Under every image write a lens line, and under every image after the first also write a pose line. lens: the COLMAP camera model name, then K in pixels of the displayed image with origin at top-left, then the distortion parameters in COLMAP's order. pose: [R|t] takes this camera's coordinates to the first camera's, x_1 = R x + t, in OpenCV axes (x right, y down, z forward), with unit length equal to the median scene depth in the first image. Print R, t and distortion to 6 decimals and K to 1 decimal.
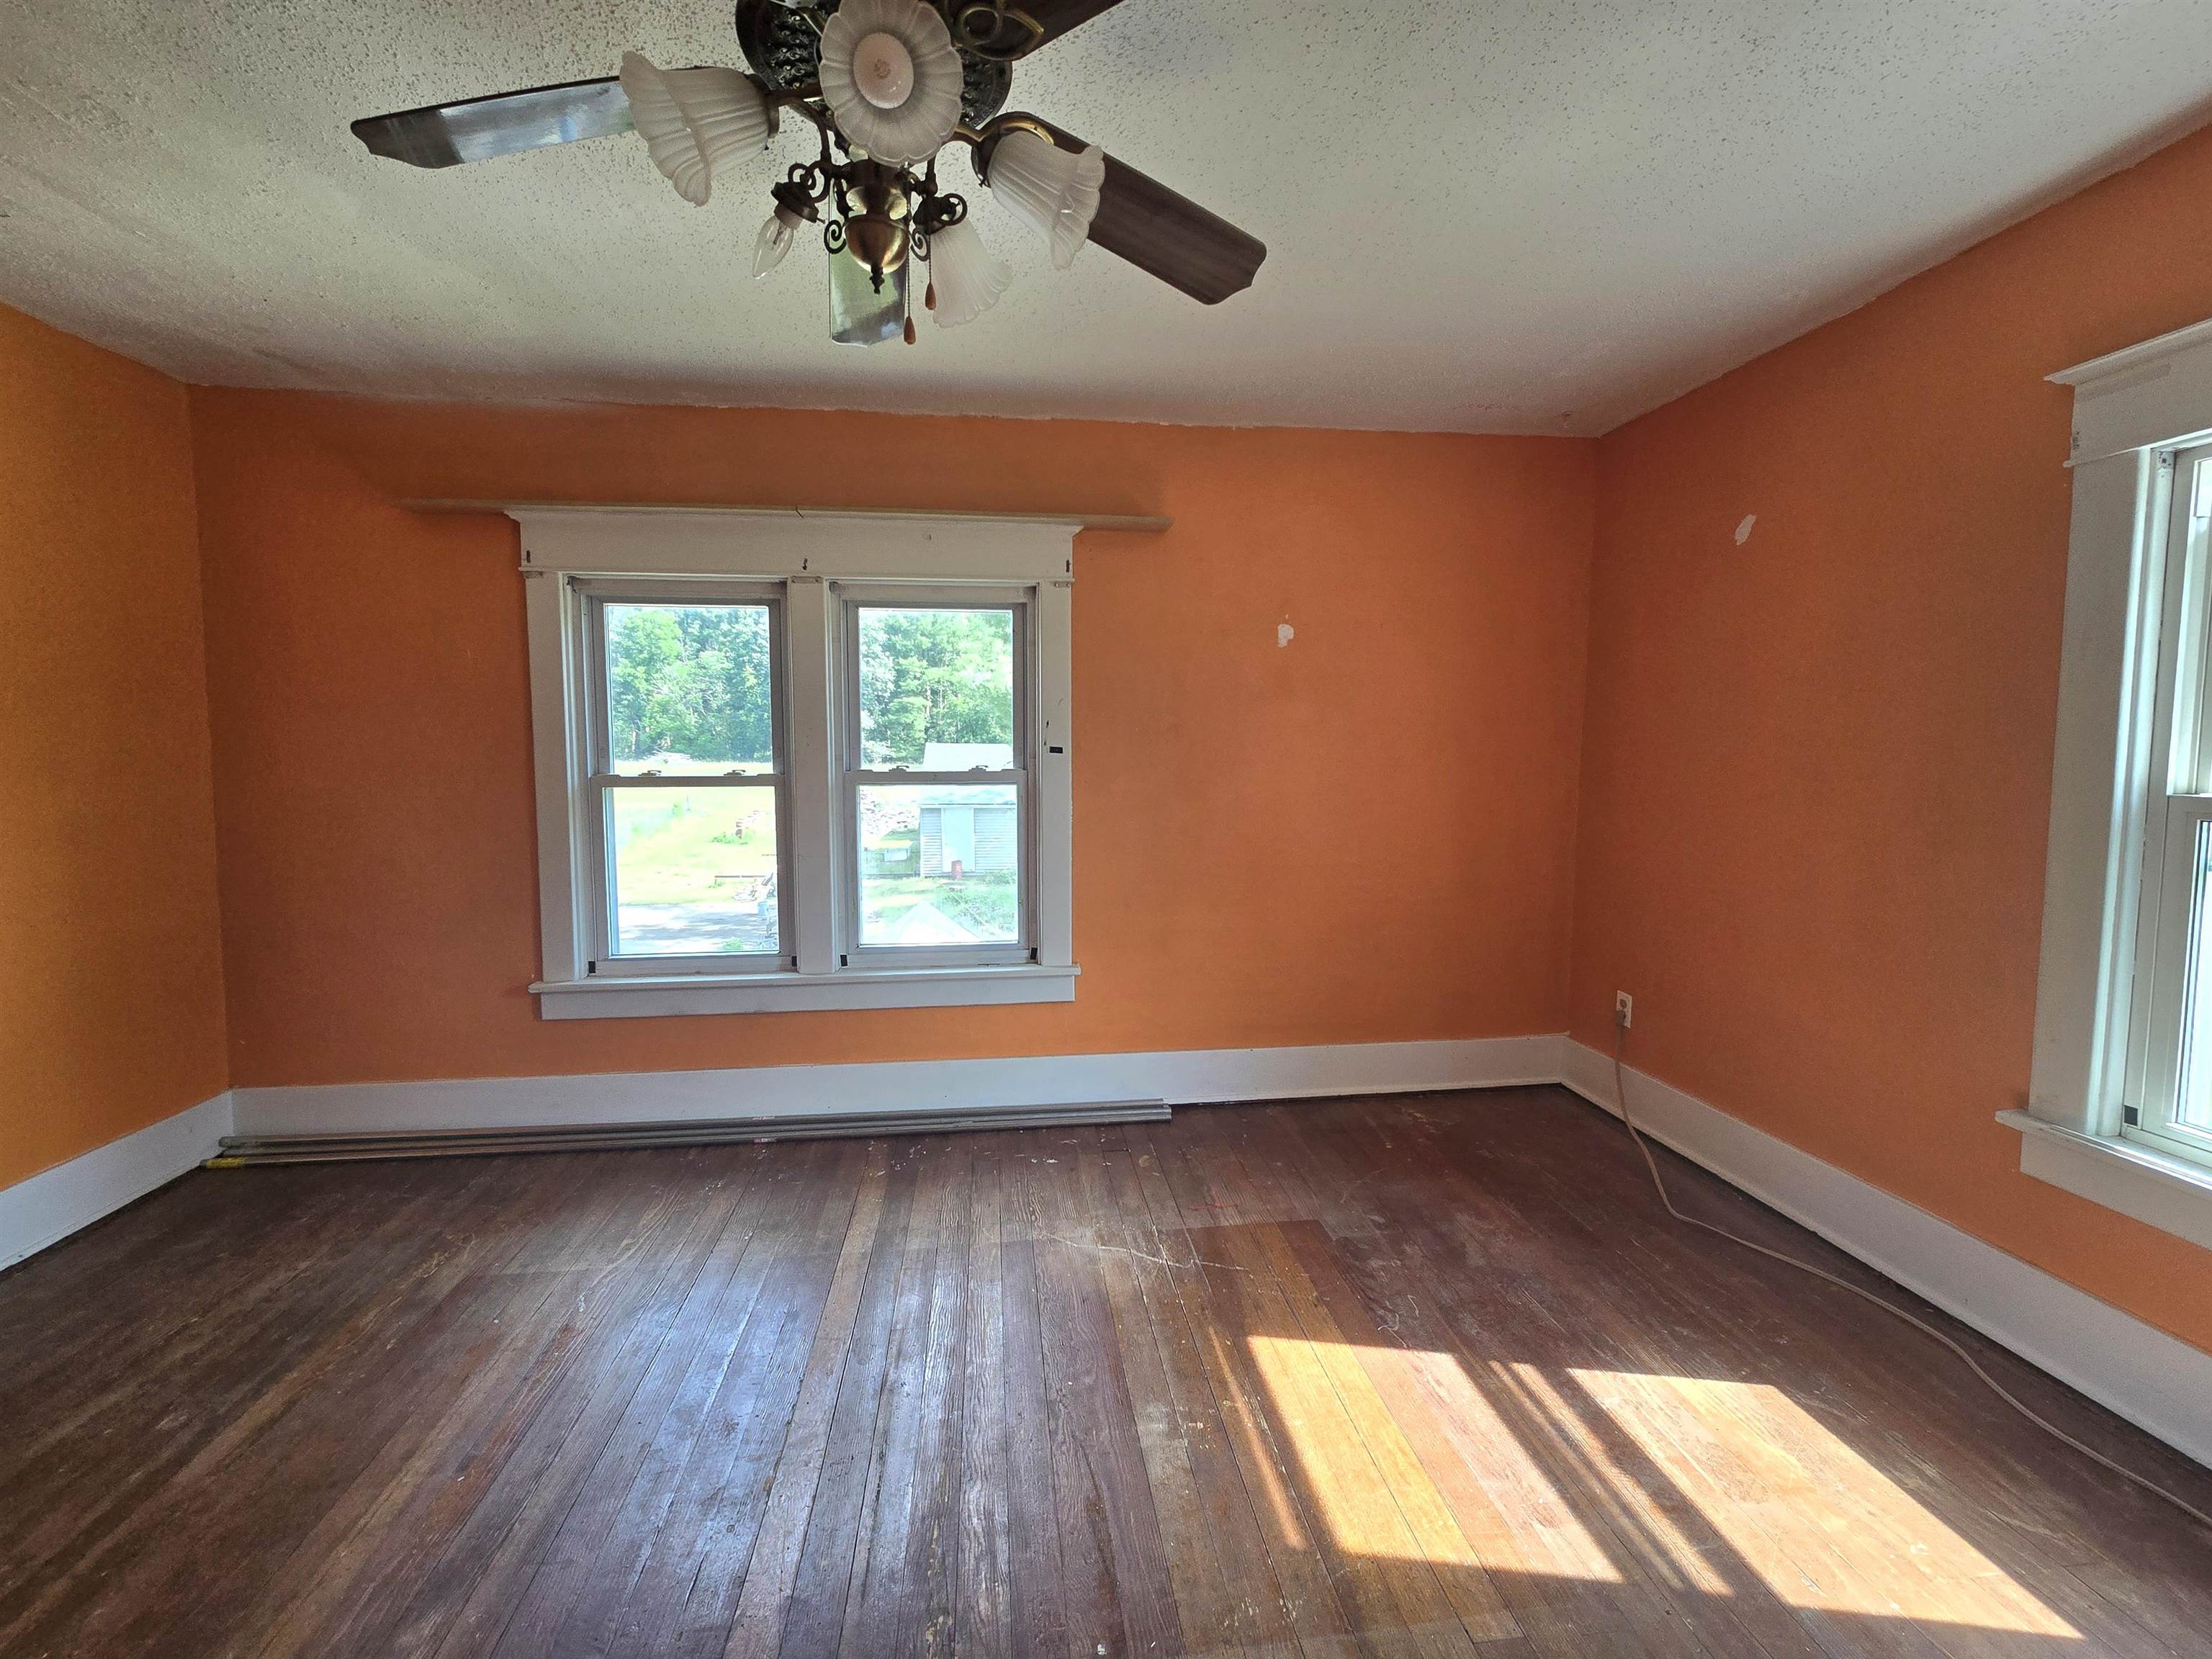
lens RADIAL K [[889.9, 0, 1099.3], [0, 889.9, 800.3], [0, 0, 1]] dist [0.000818, -0.000526]
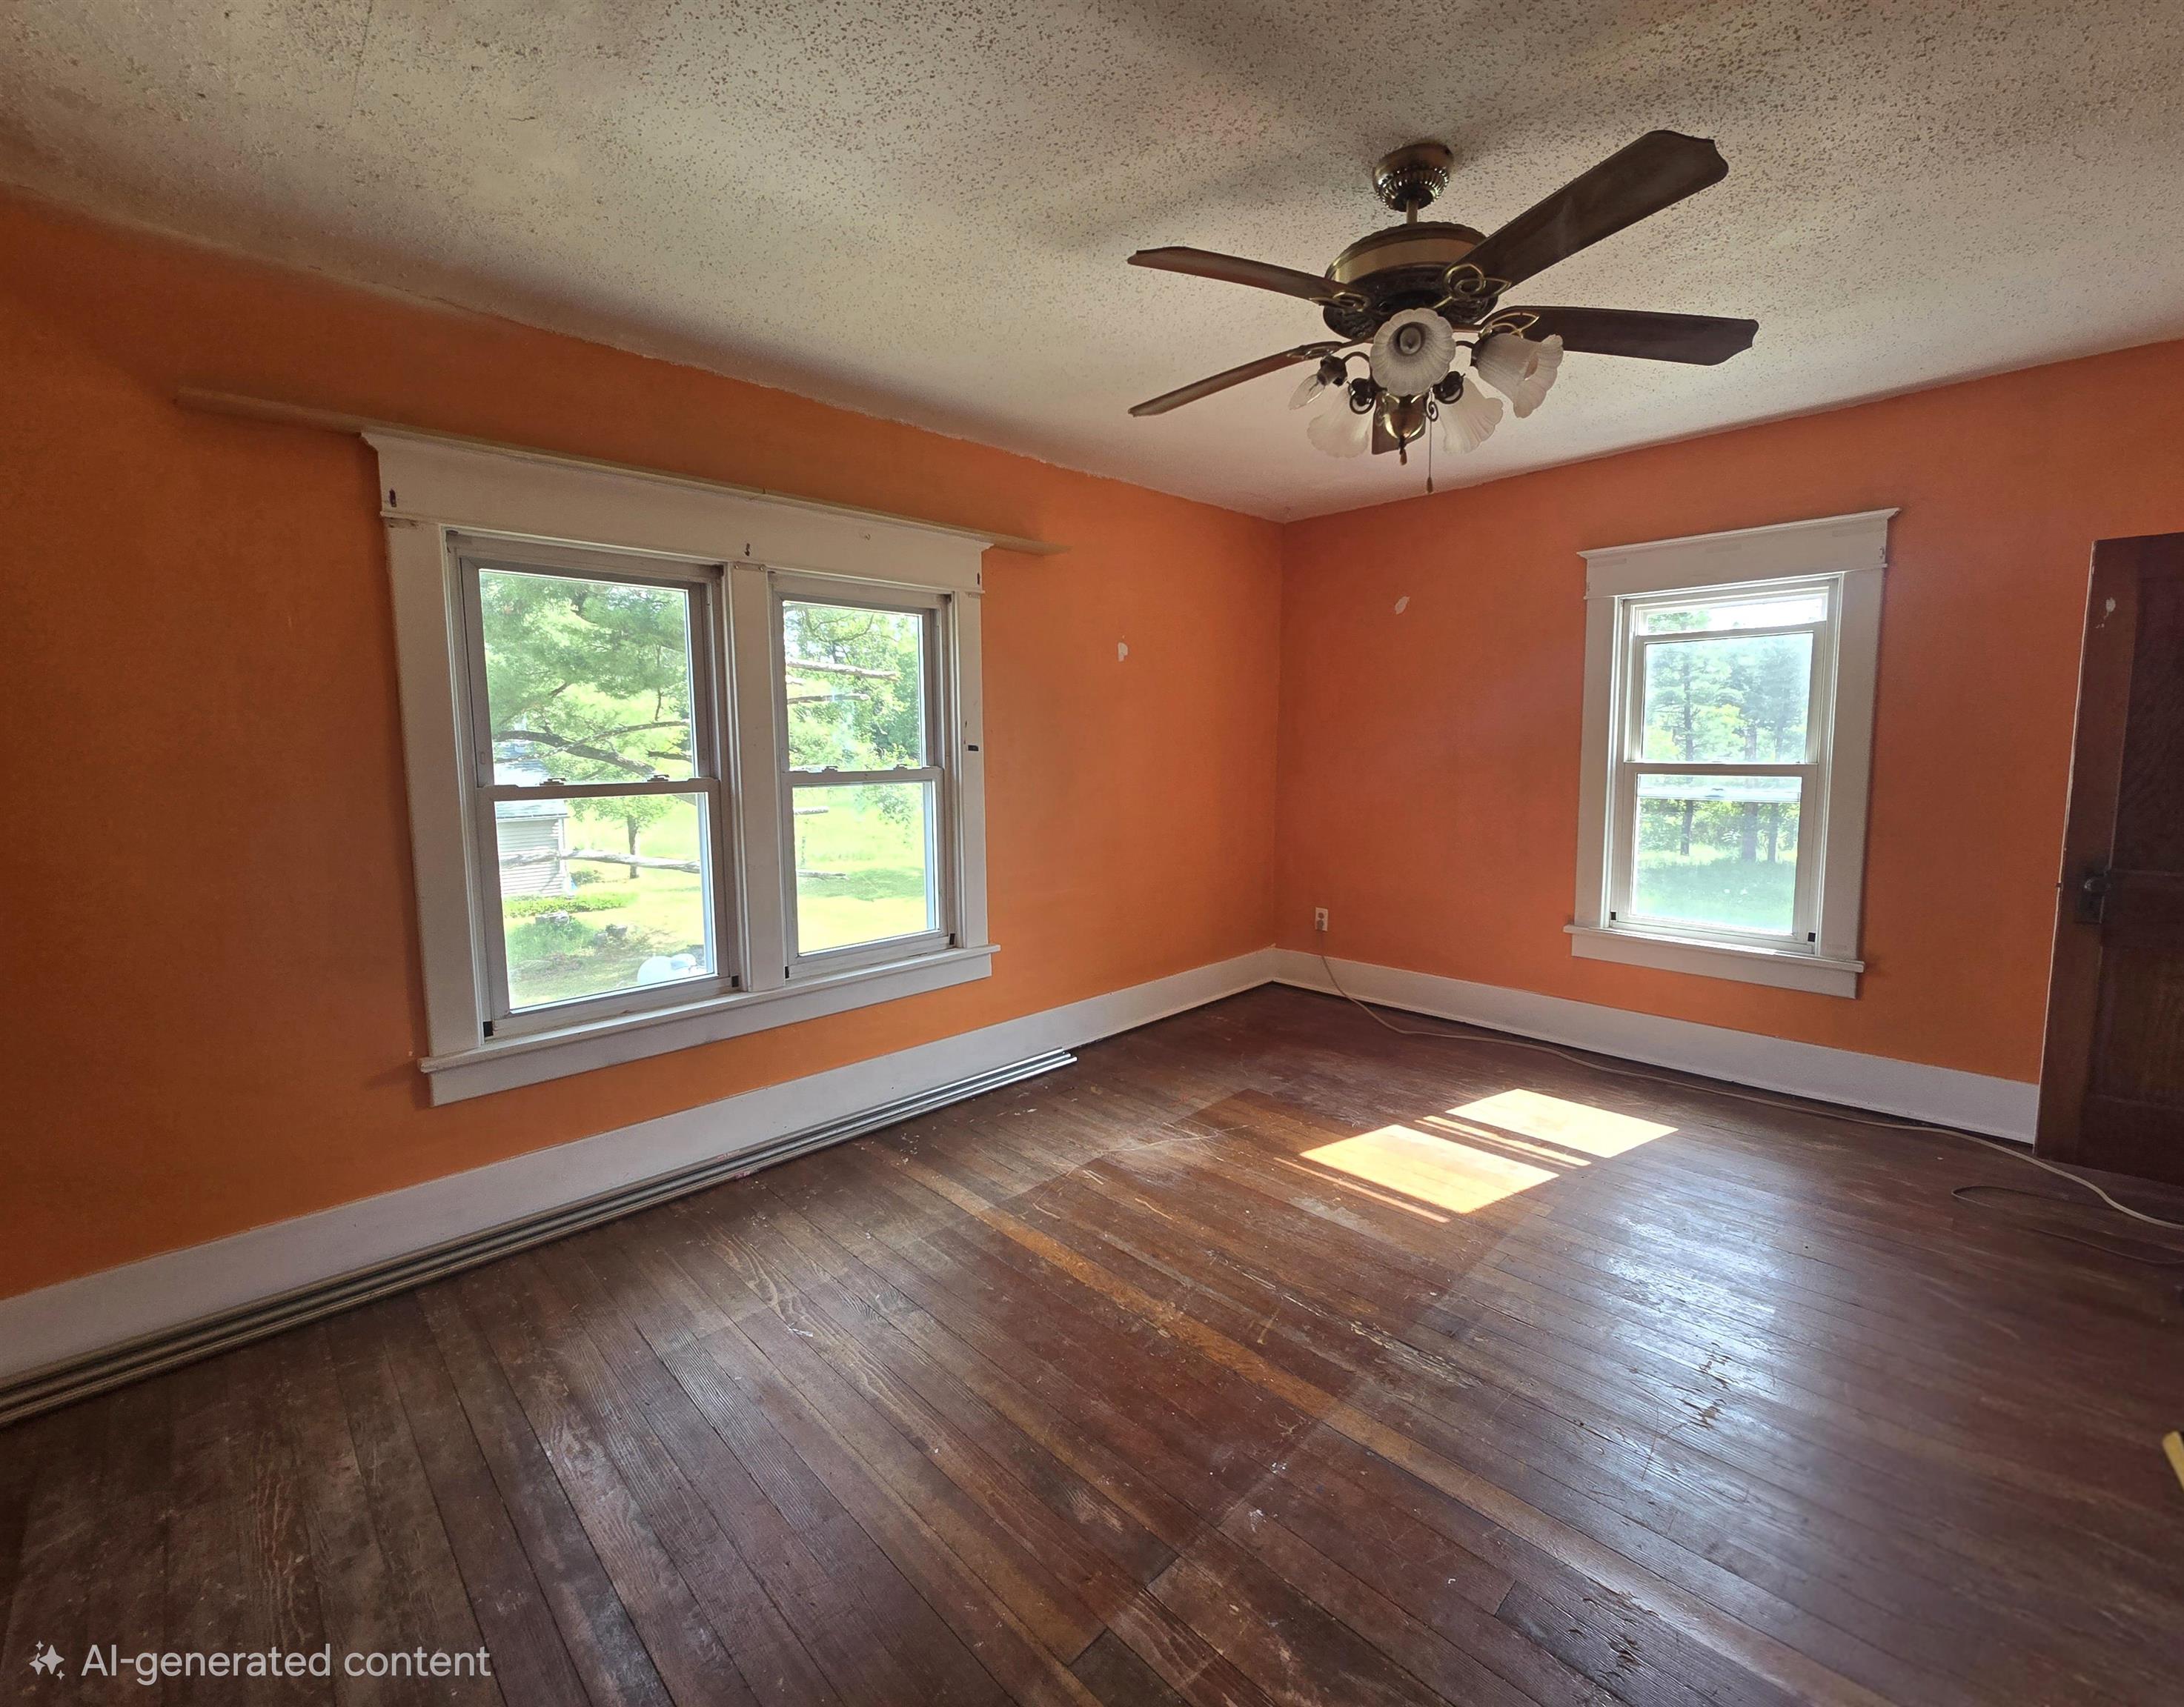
lens RADIAL K [[924.7, 0, 1095.8], [0, 924.7, 825.4], [0, 0, 1]] dist [0.000375, 0.000178]
pose [[0.789004, -0.062618, 0.611189, -0.651020], [0.047012, 0.998029, 0.041562, -0.002379], [-0.612587, -0.004060, 0.790393, 0.017806]]
